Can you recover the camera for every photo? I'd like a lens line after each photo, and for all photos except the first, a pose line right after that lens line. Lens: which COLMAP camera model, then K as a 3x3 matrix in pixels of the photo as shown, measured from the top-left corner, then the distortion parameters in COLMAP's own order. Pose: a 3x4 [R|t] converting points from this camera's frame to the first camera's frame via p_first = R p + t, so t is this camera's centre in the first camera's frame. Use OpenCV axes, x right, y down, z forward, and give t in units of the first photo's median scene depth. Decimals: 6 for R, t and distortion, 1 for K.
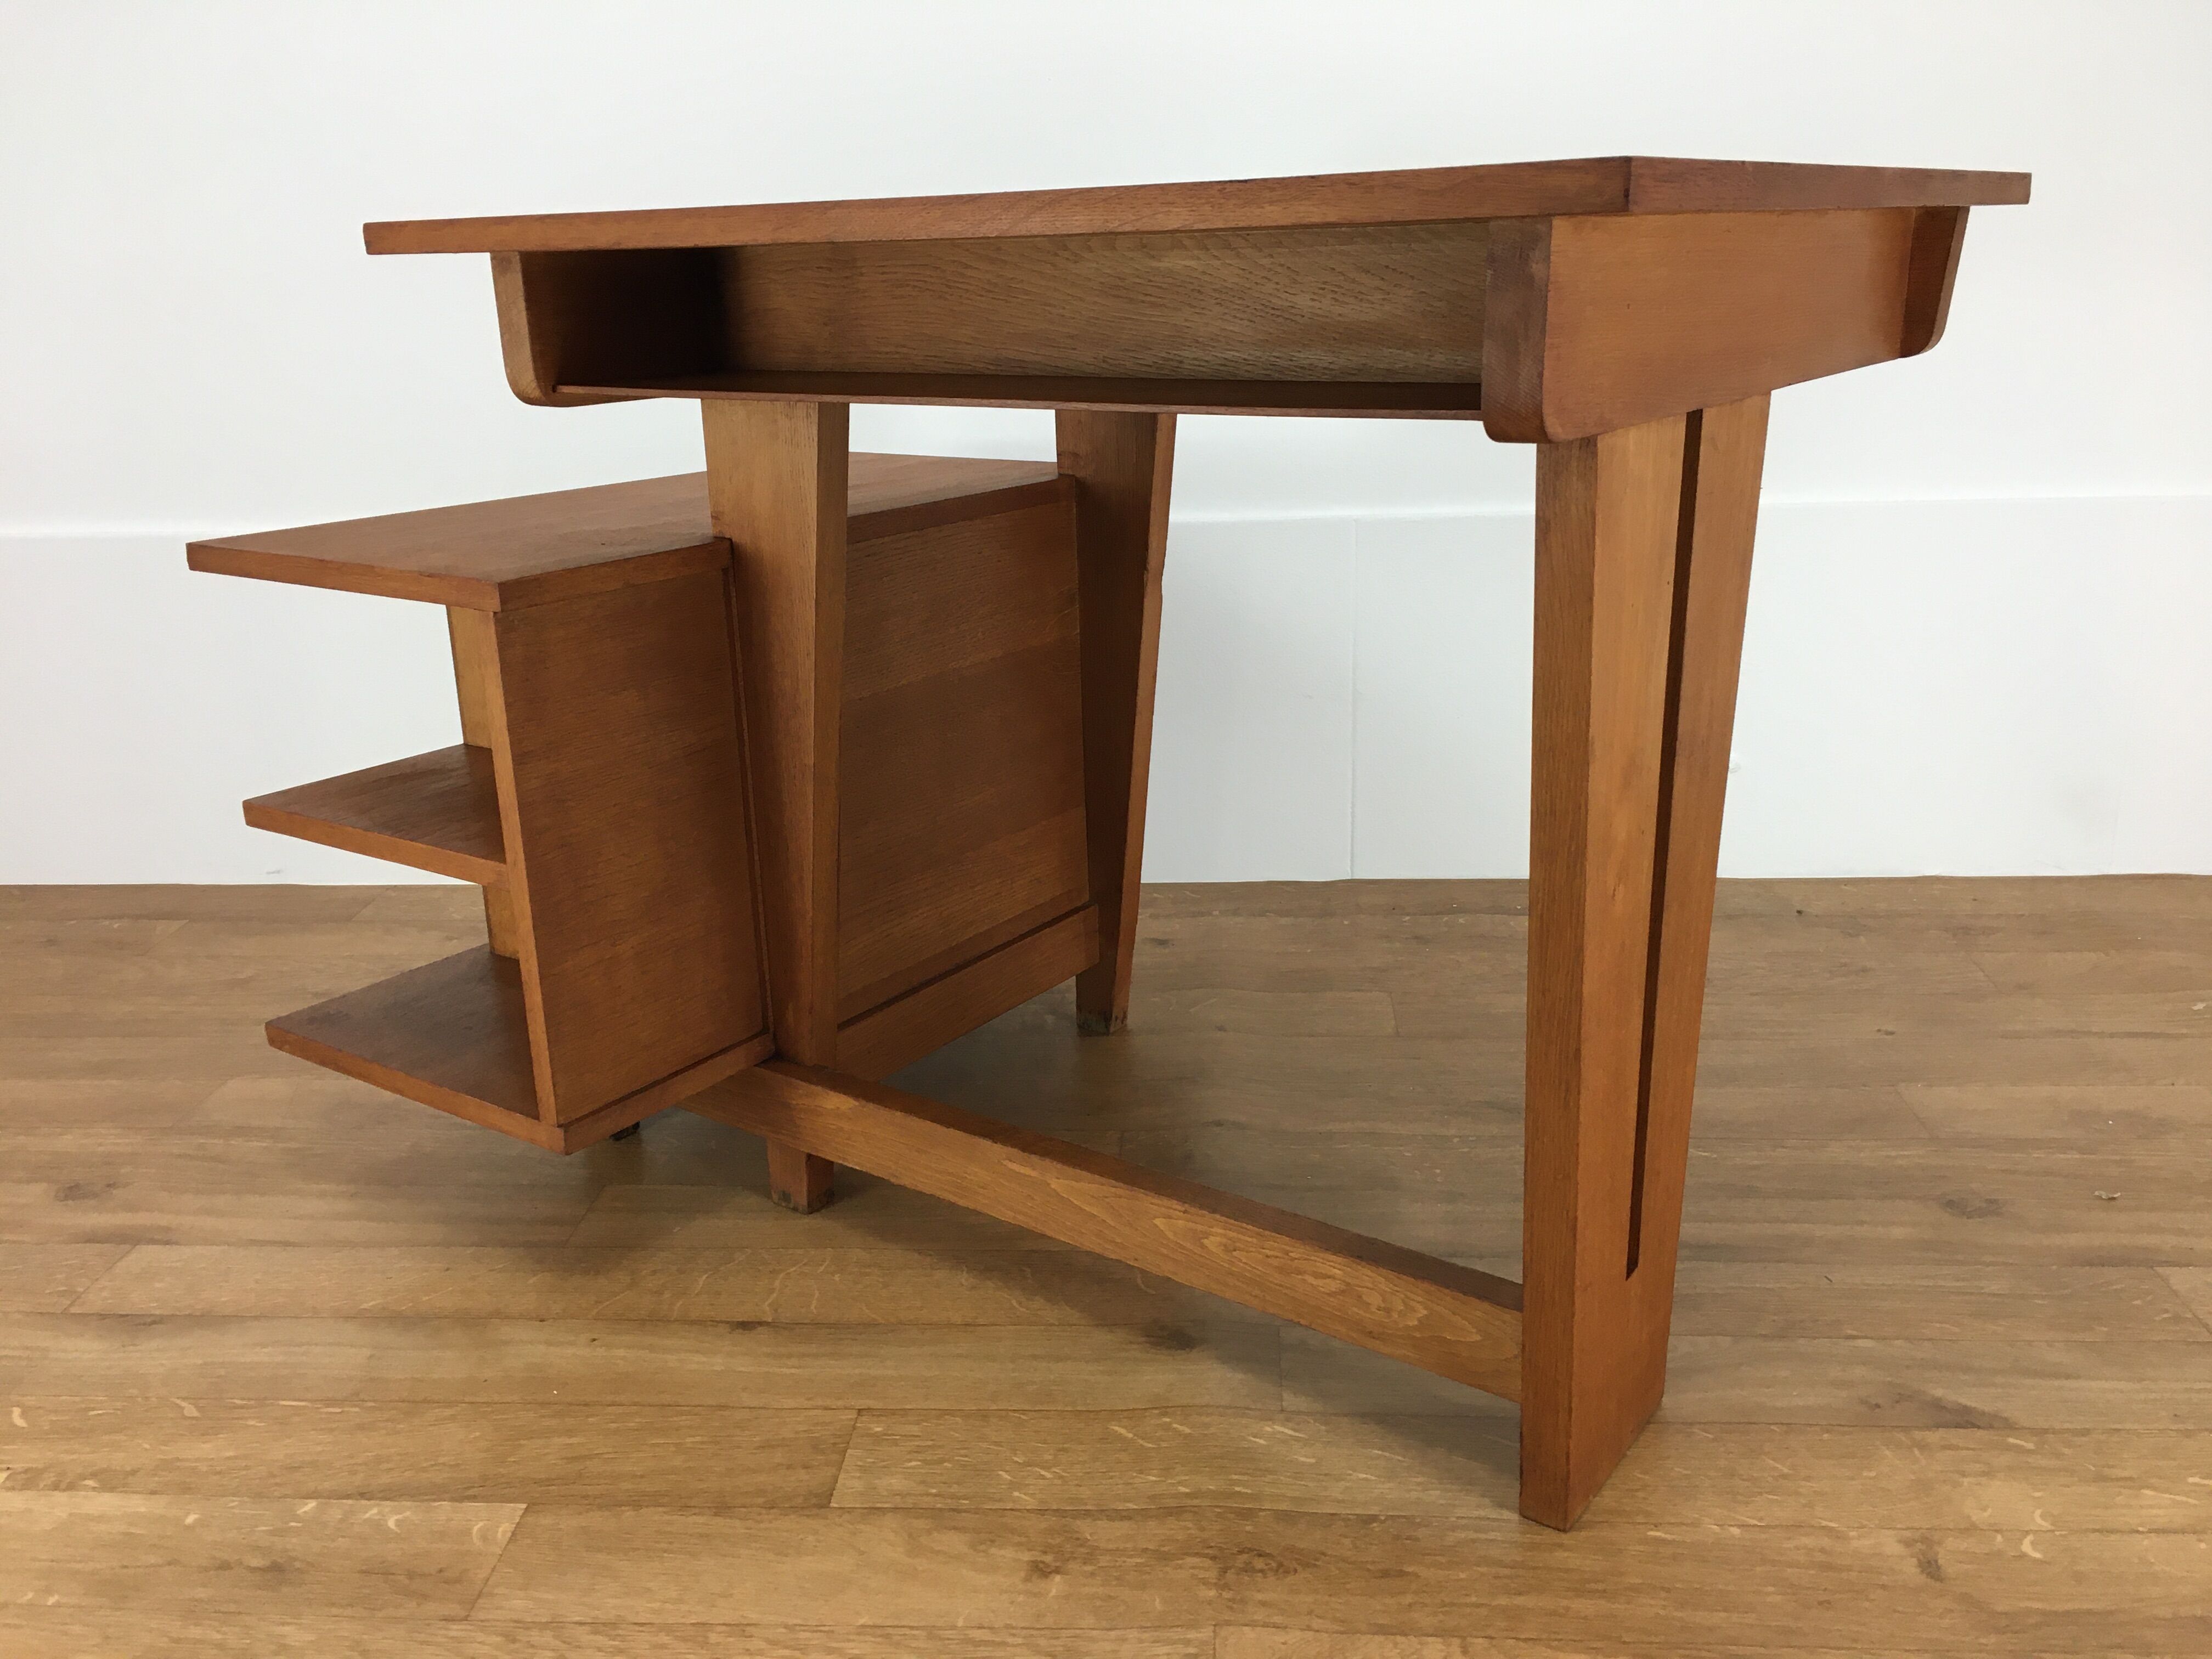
lens RADIAL K [[1878.9, 0, 1111.4], [0, 1878.9, 824.0], [0, 0, 1]] dist [0.077540, -0.121504]
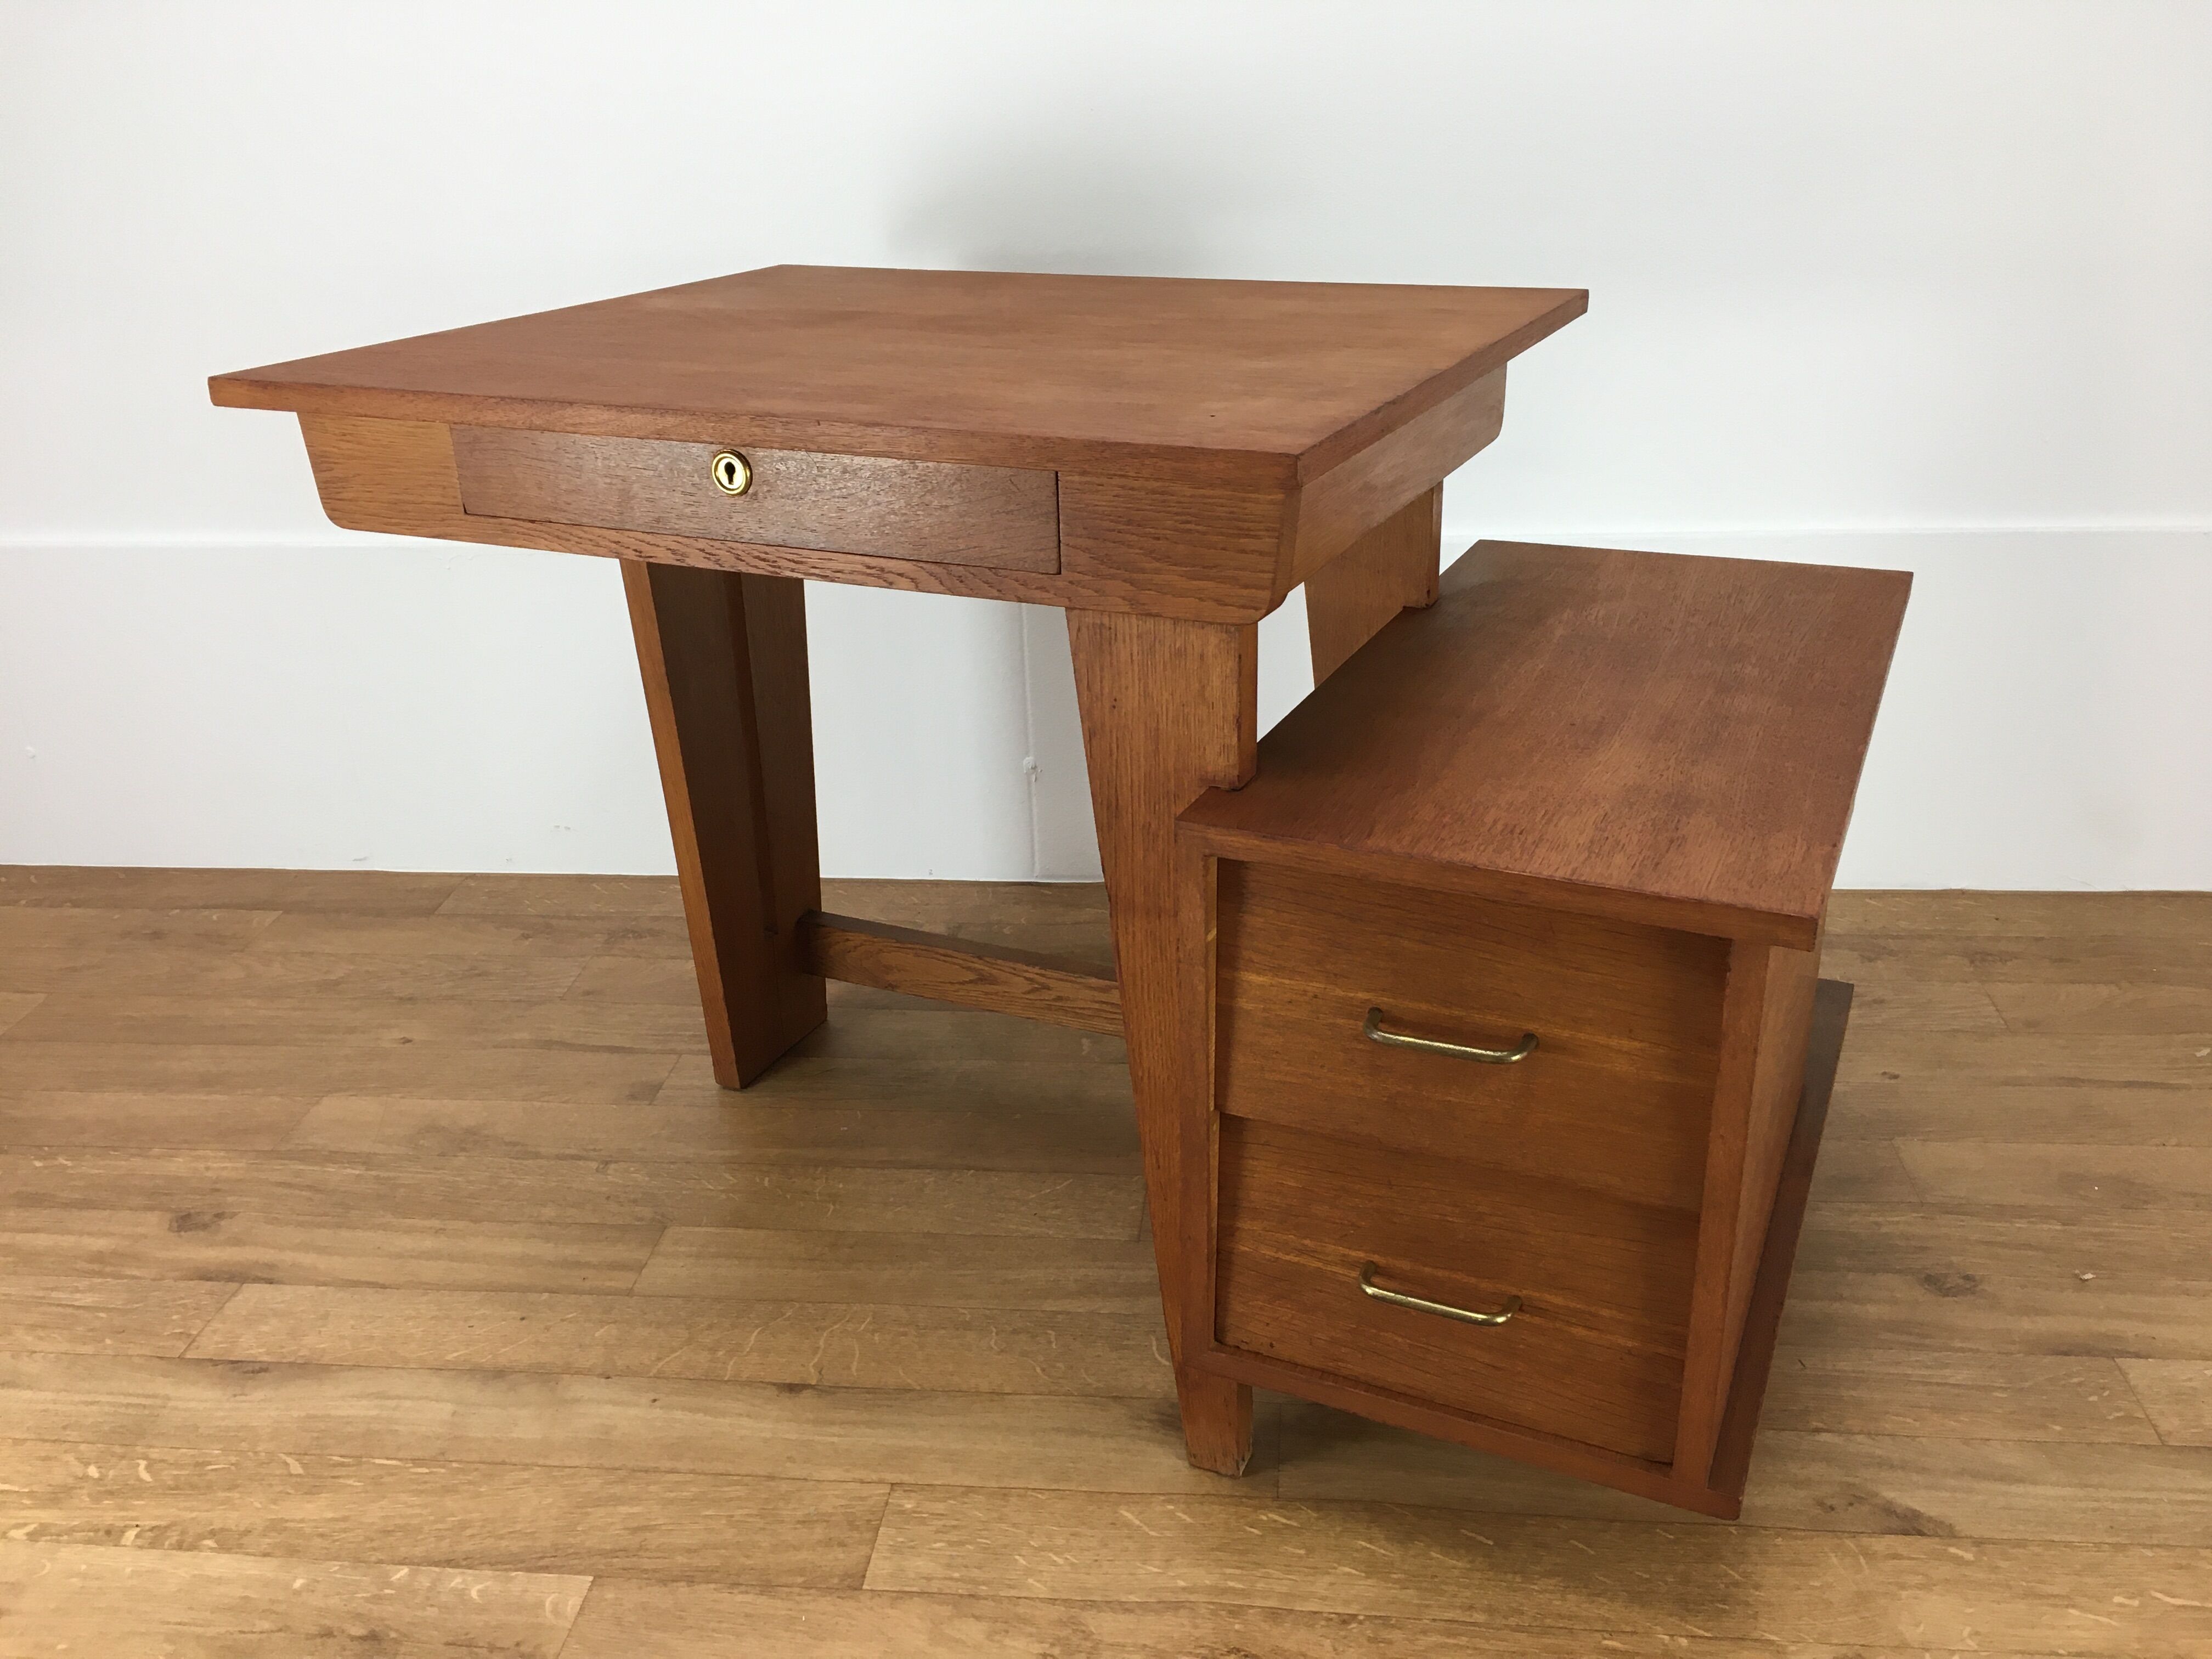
lens RADIAL K [[1878.9, 0, 1112.5], [0, 1878.9, 824.6], [0, 0, 1]] dist [0.077540, -0.121504]
pose [[0.999056, 0.008383, -0.042619, 0.039383], [-0.004201, 0.995248, 0.097286, -0.185140], [0.043232, -0.097015, 0.994344, -0.051559]]
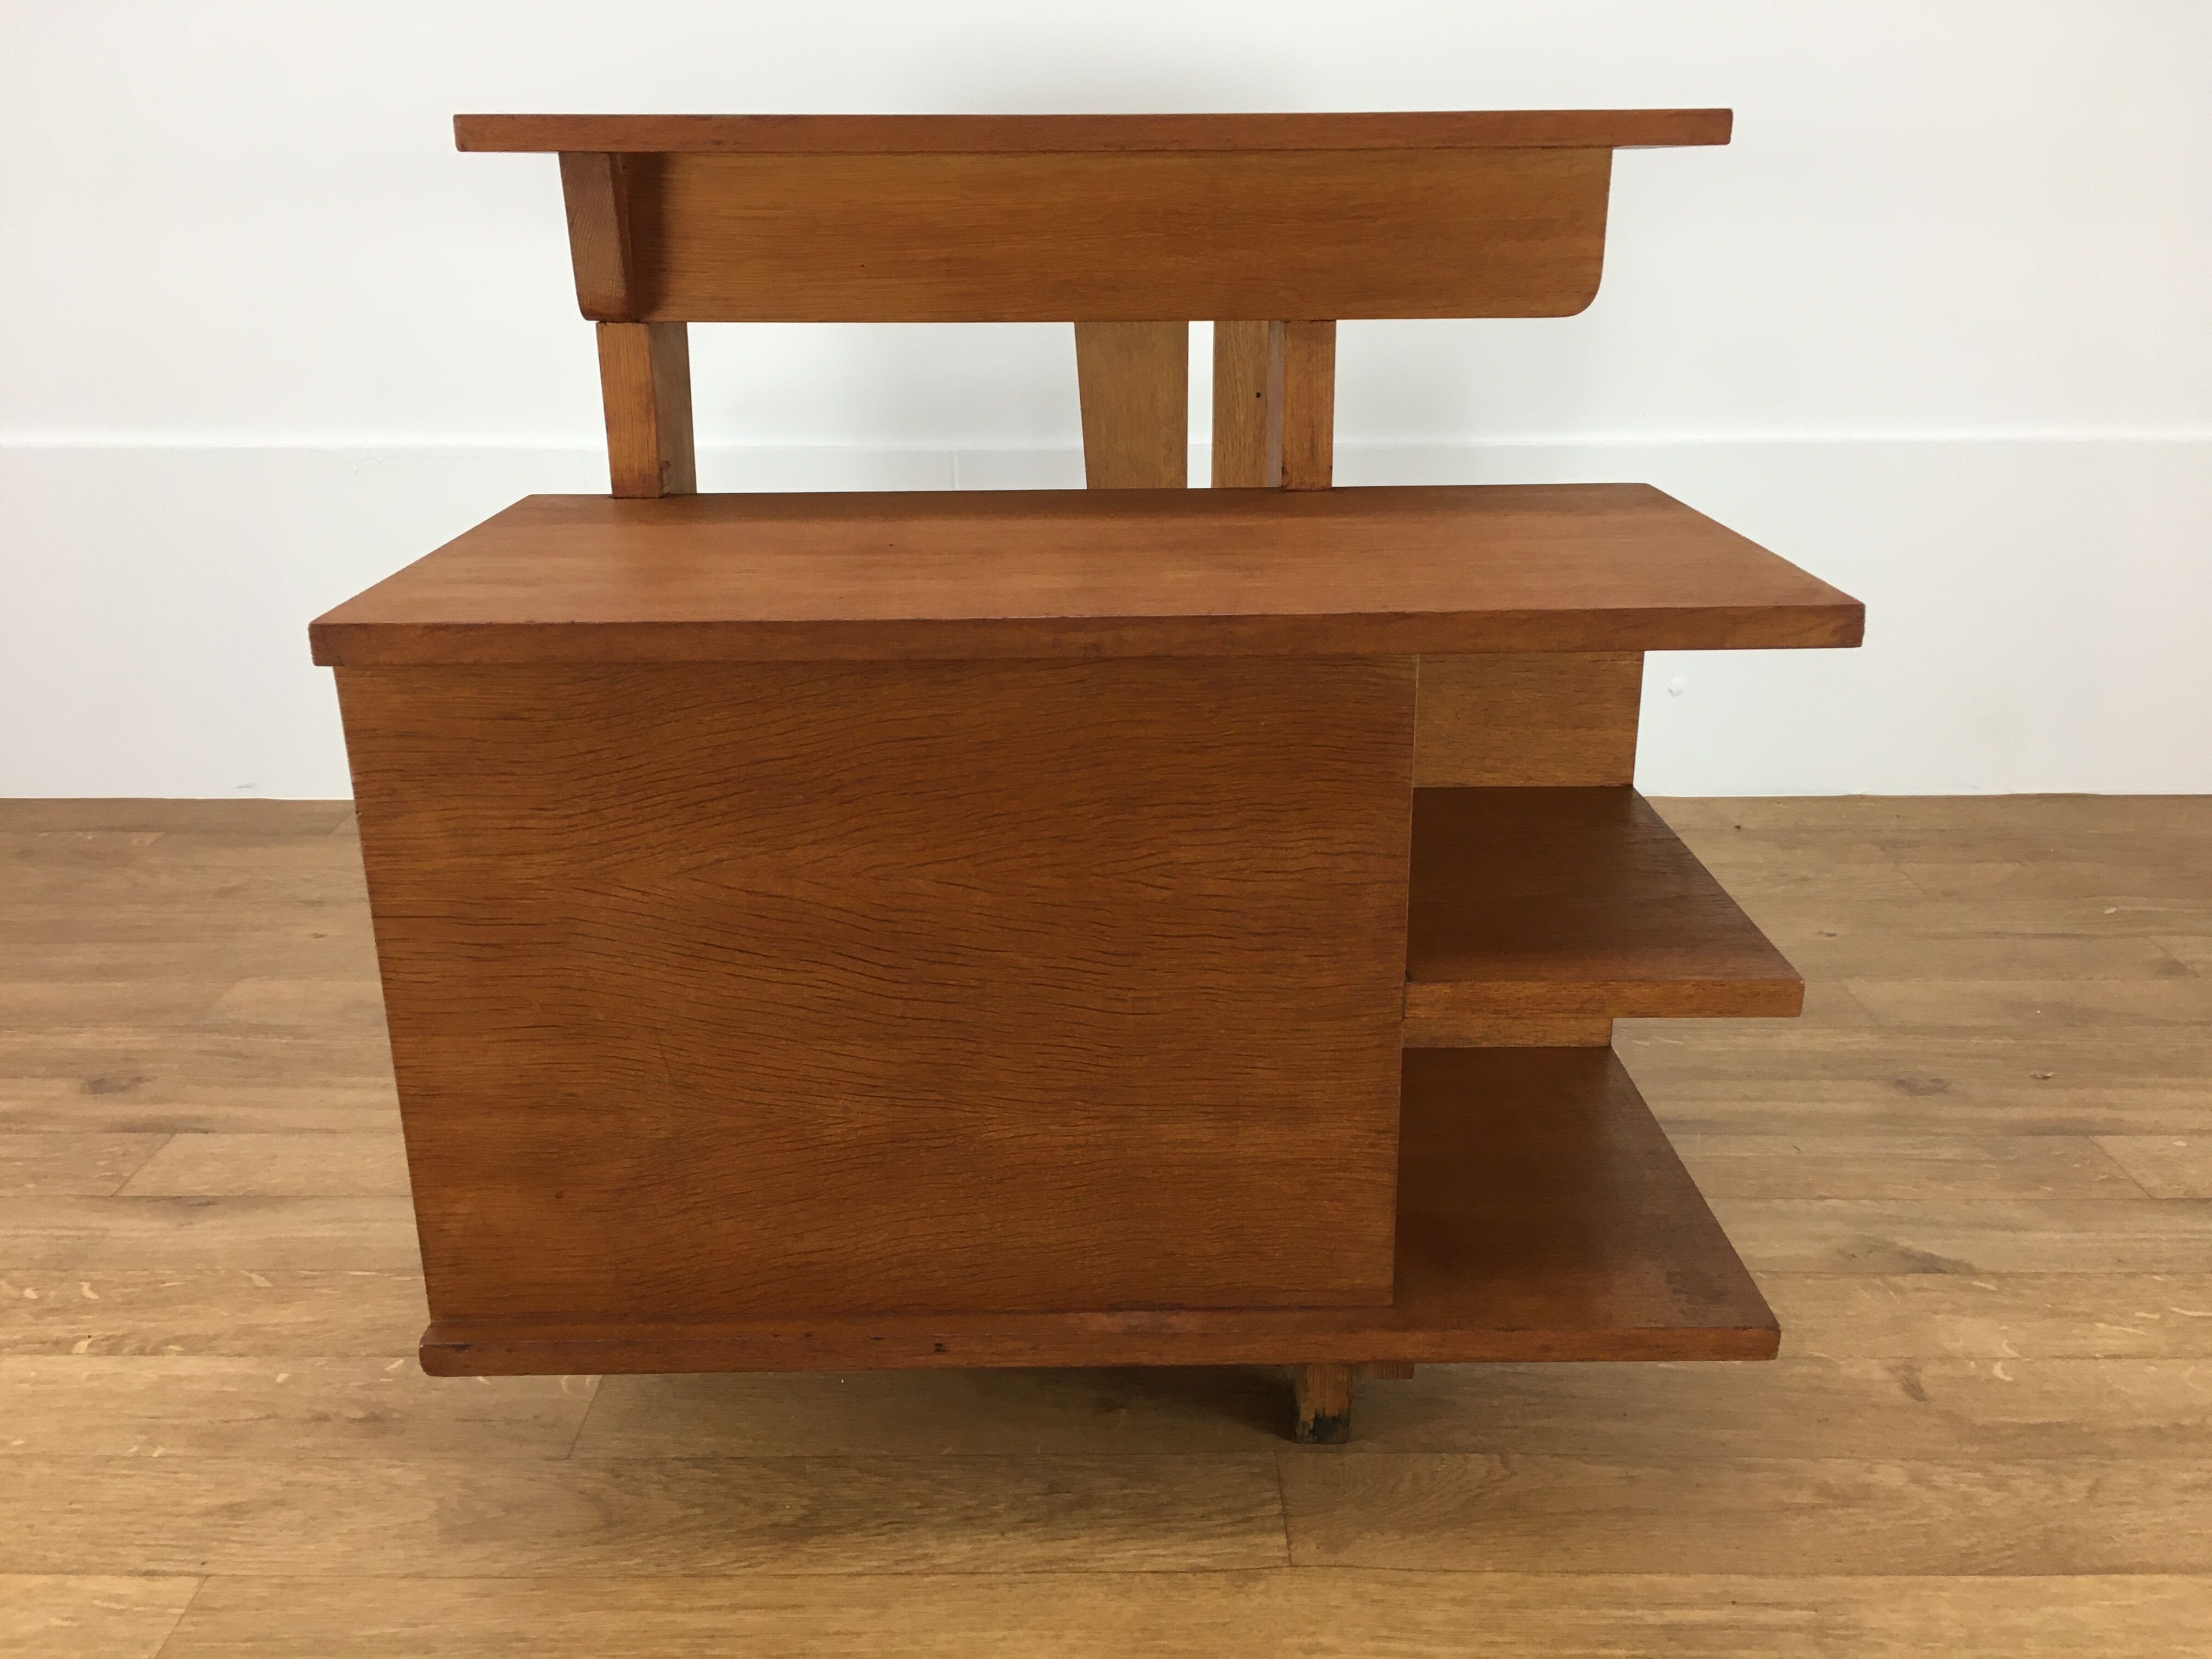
lens RADIAL K [[1878.9, 0, 1103.4], [0, 1878.9, 828.9], [0, 0, 1]] dist [0.077540, -0.121504]
pose [[0.998047, 0.002846, 0.062400, -0.097159], [-0.004627, 0.999586, 0.028410, 0.032444], [-0.062293, -0.028643, 0.997647, -0.055996]]
